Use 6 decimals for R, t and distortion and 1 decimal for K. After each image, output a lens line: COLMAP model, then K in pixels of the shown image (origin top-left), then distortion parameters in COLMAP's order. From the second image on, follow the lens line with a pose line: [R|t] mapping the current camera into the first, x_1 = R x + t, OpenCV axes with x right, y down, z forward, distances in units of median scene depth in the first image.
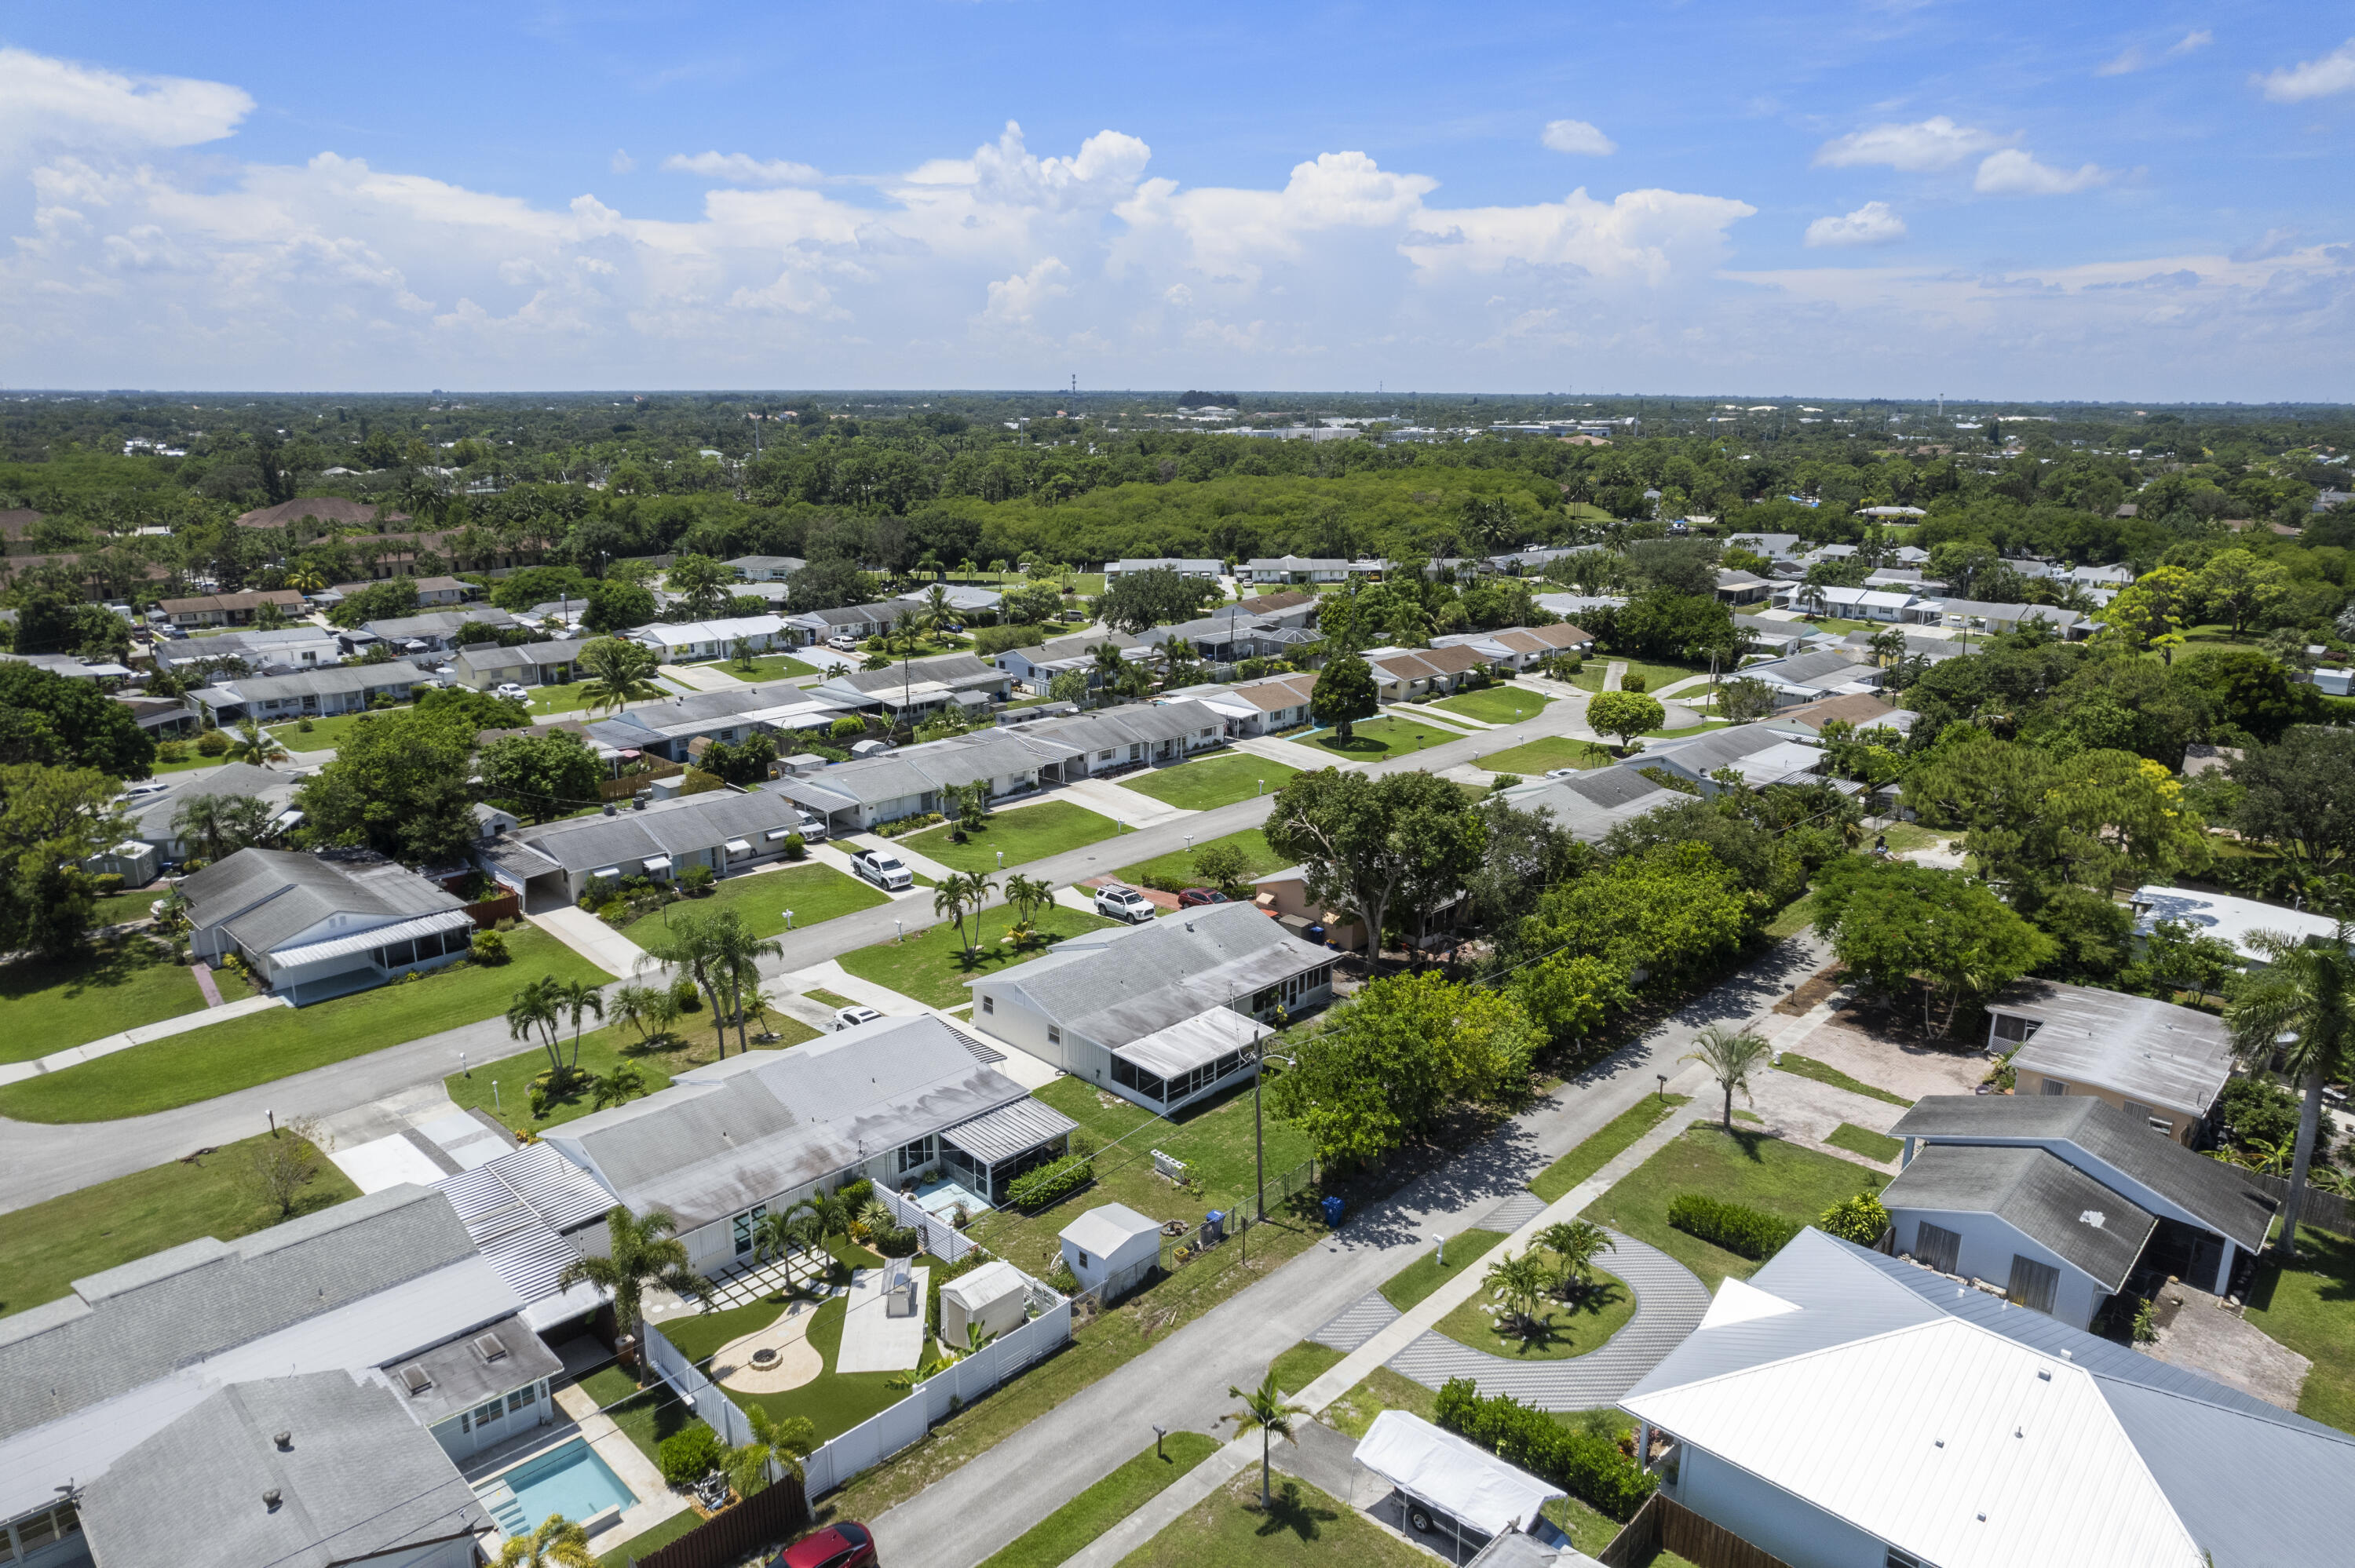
lens RADIAL K [[1505.3, 0, 1180.6], [0, 1505.3, 779.6], [0, 0, 1]] dist [-0.082503, 0.075744]
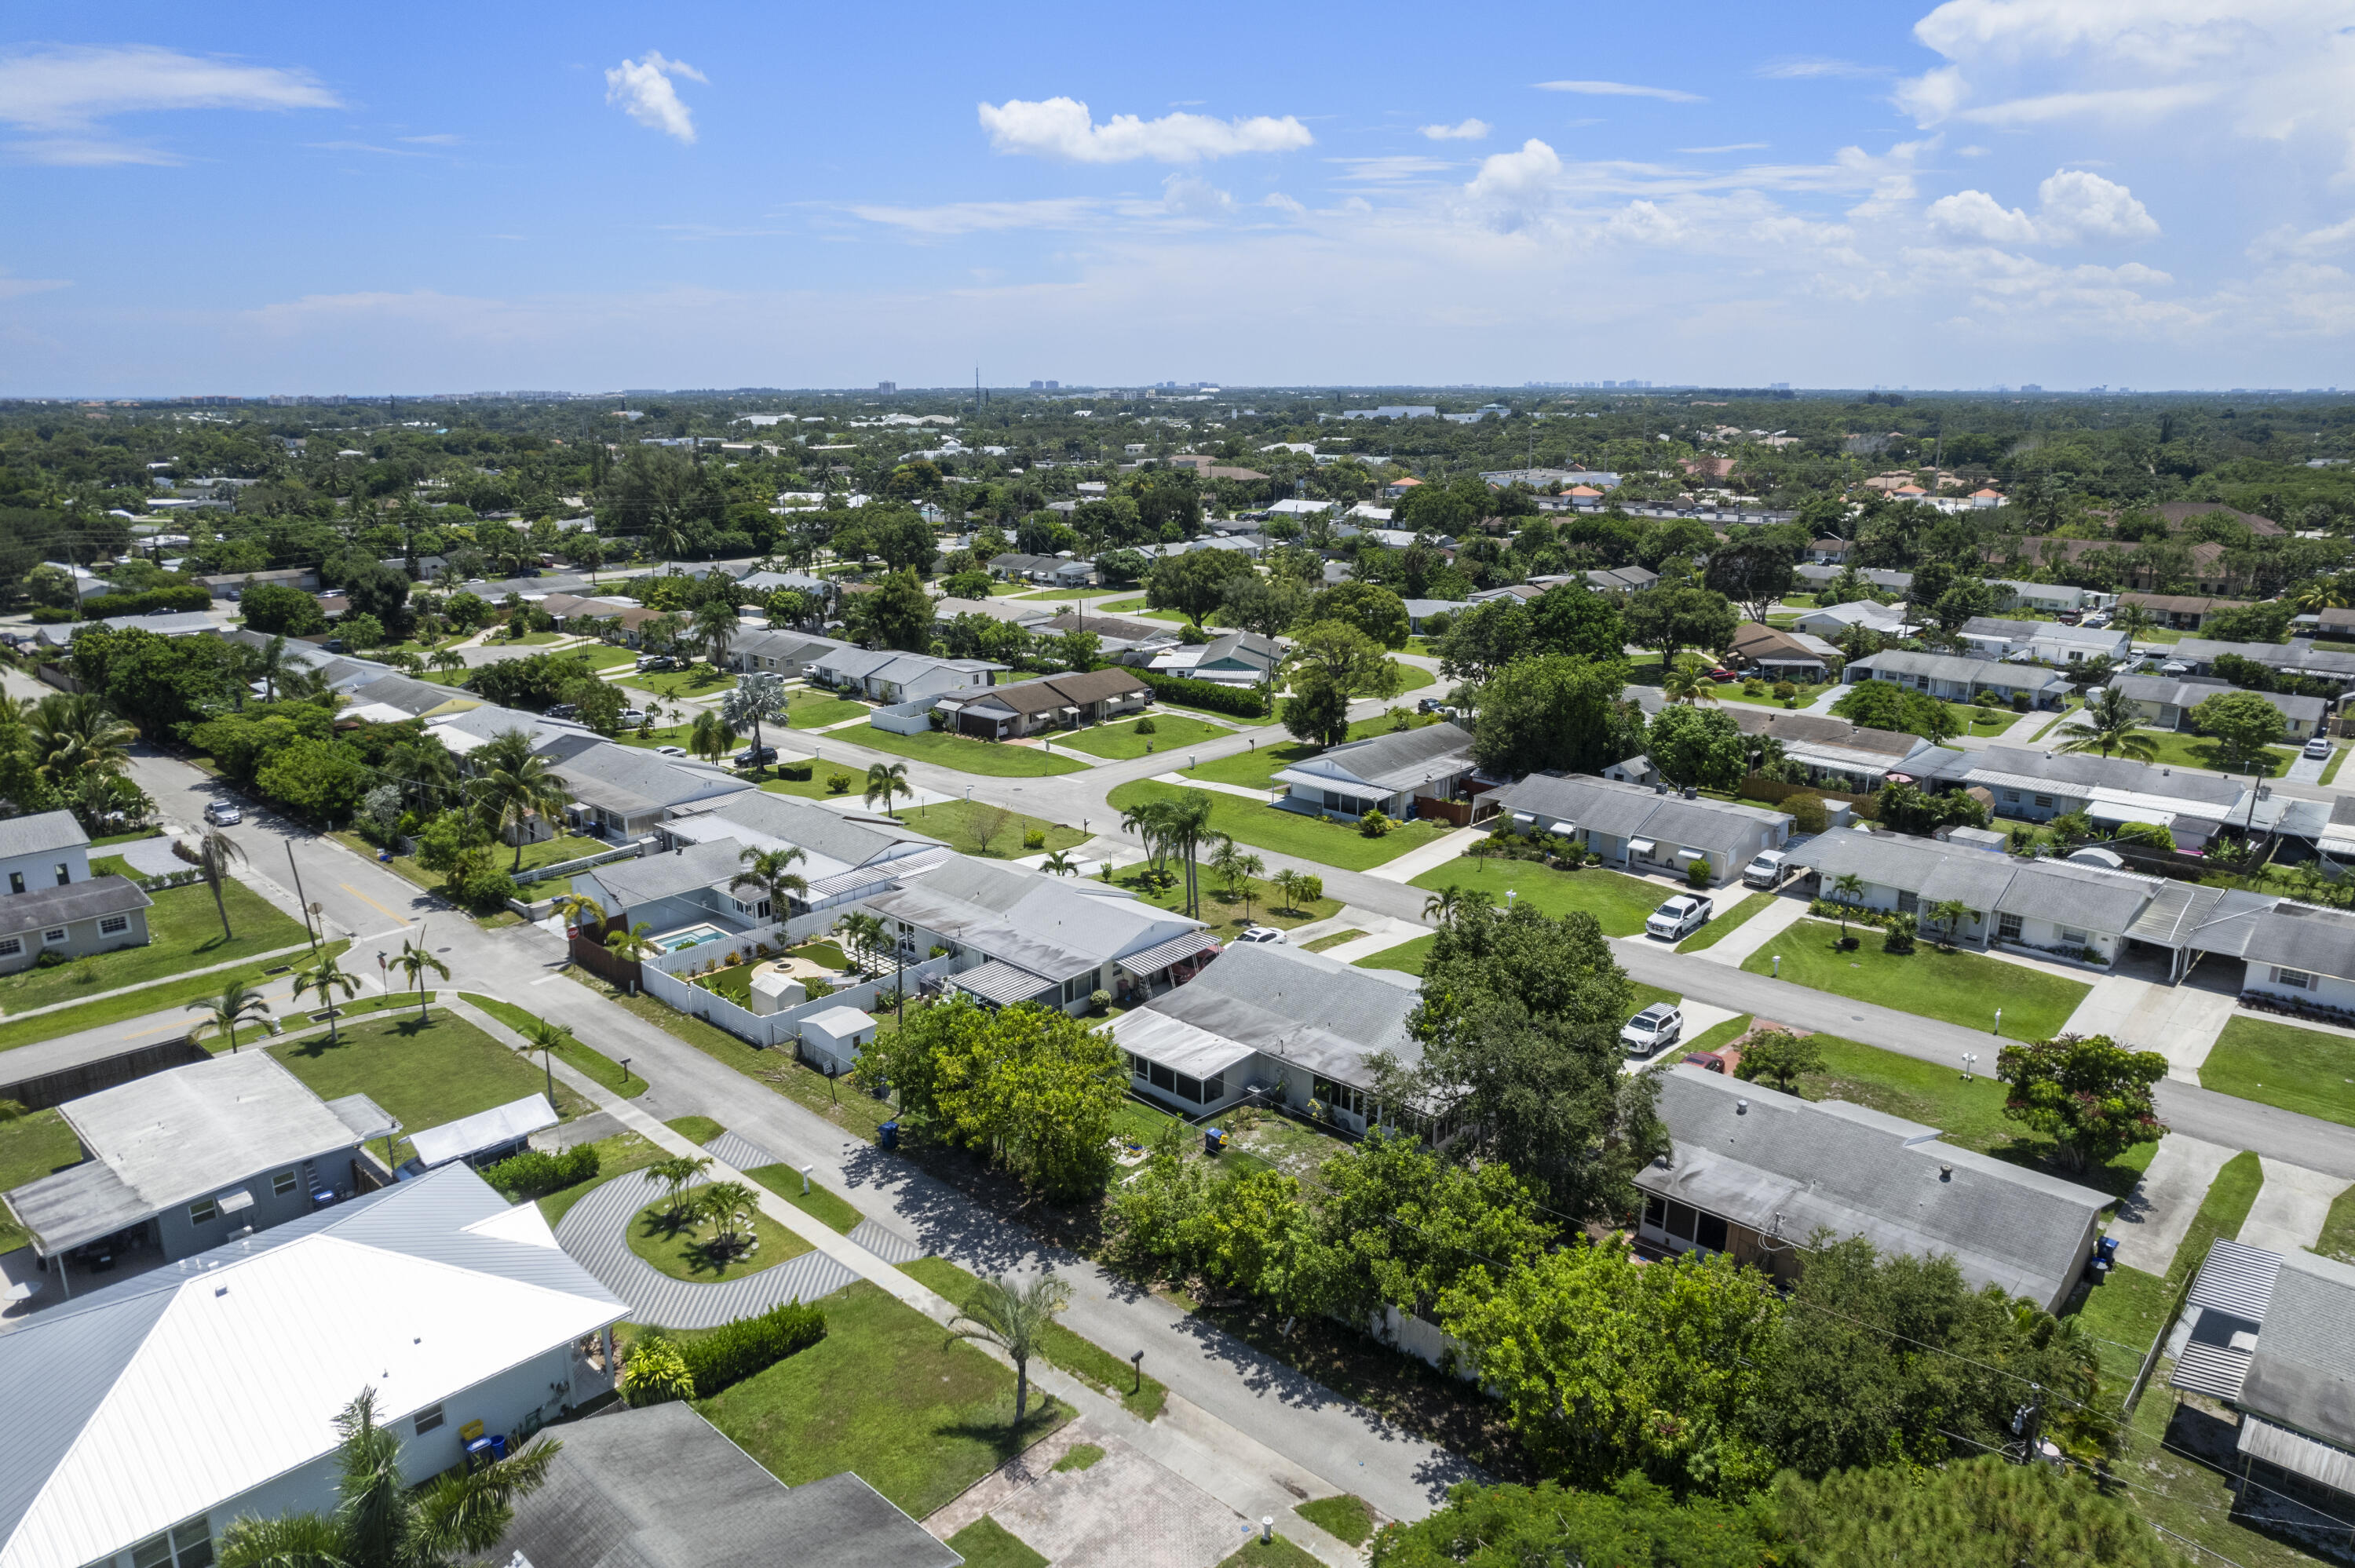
lens RADIAL K [[1505.3, 0, 1180.6], [0, 1505.3, 779.6], [0, 0, 1]] dist [-0.082503, 0.075744]
pose [[0.020925, 0.249662, -0.968107, 0.598180], [-0.250542, 0.938731, 0.236671, -0.143791], [0.967880, 0.237599, 0.082194, 0.577381]]
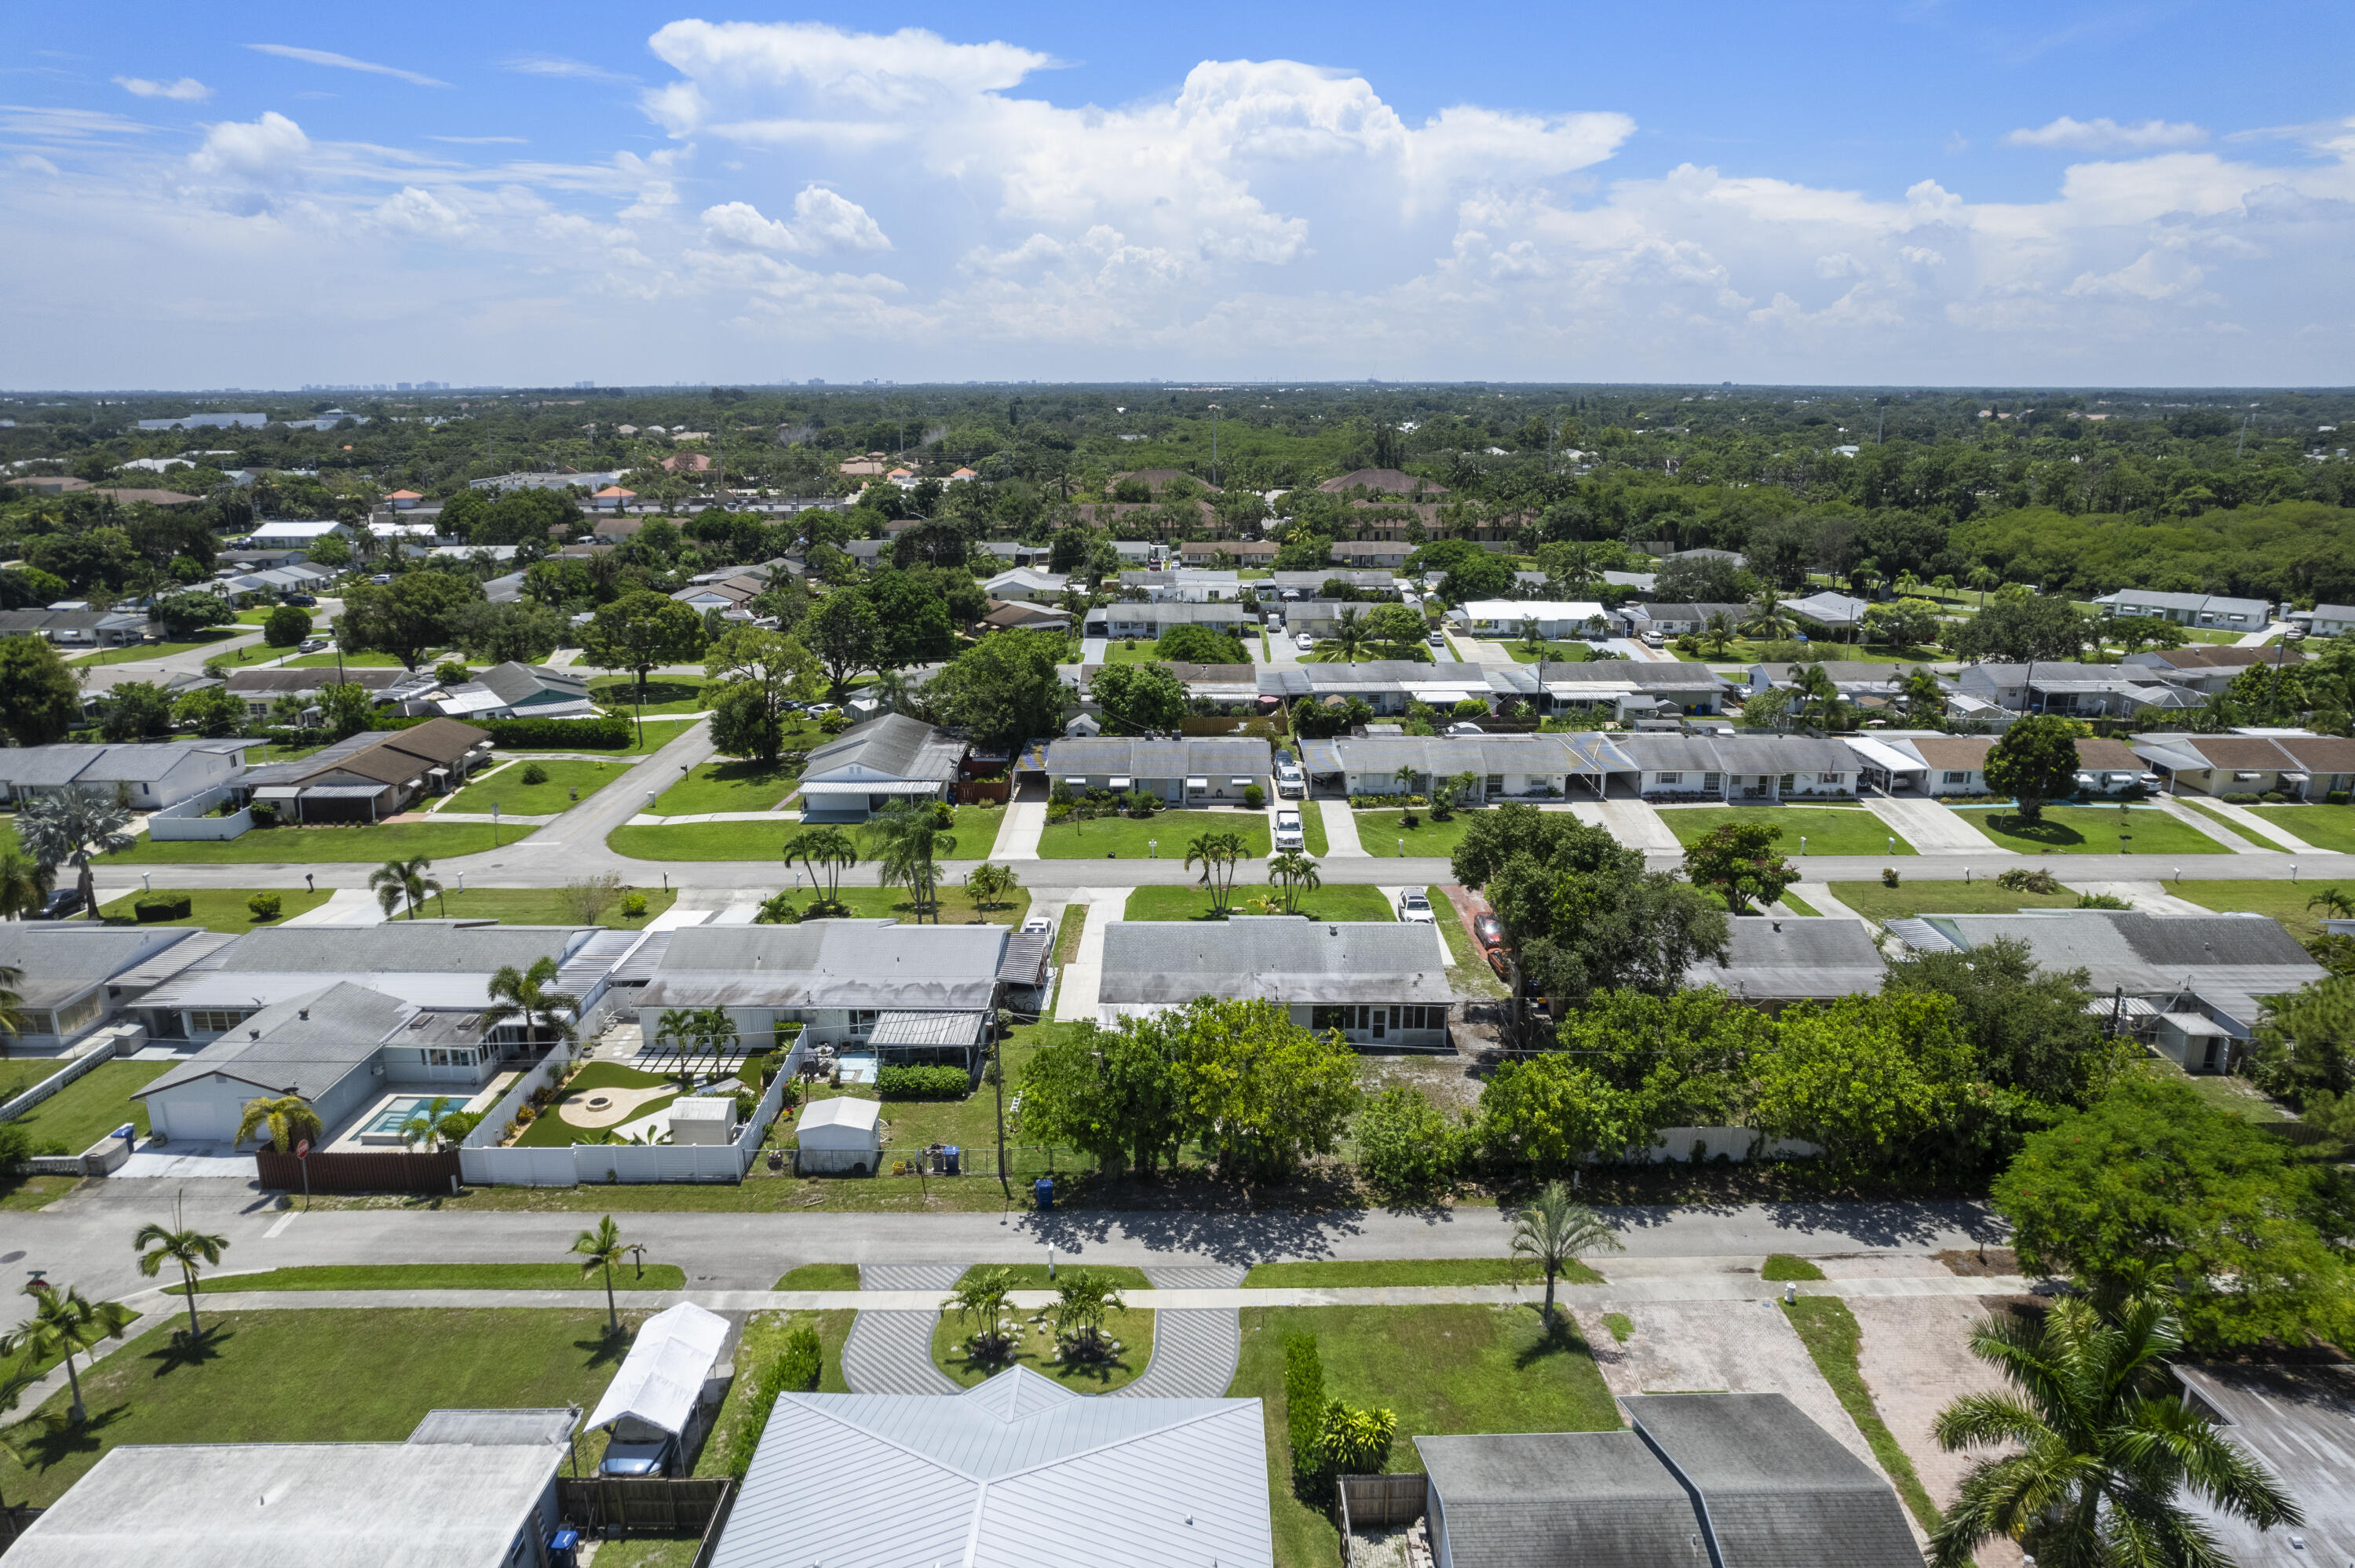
lens RADIAL K [[1505.3, 0, 1180.6], [0, 1505.3, 779.6], [0, 0, 1]] dist [-0.082503, 0.075744]
pose [[0.694230, 0.178463, -0.697277, 0.439194], [-0.175844, 0.981470, 0.076125, -0.037906], [0.697942, 0.069764, 0.712748, 0.187480]]
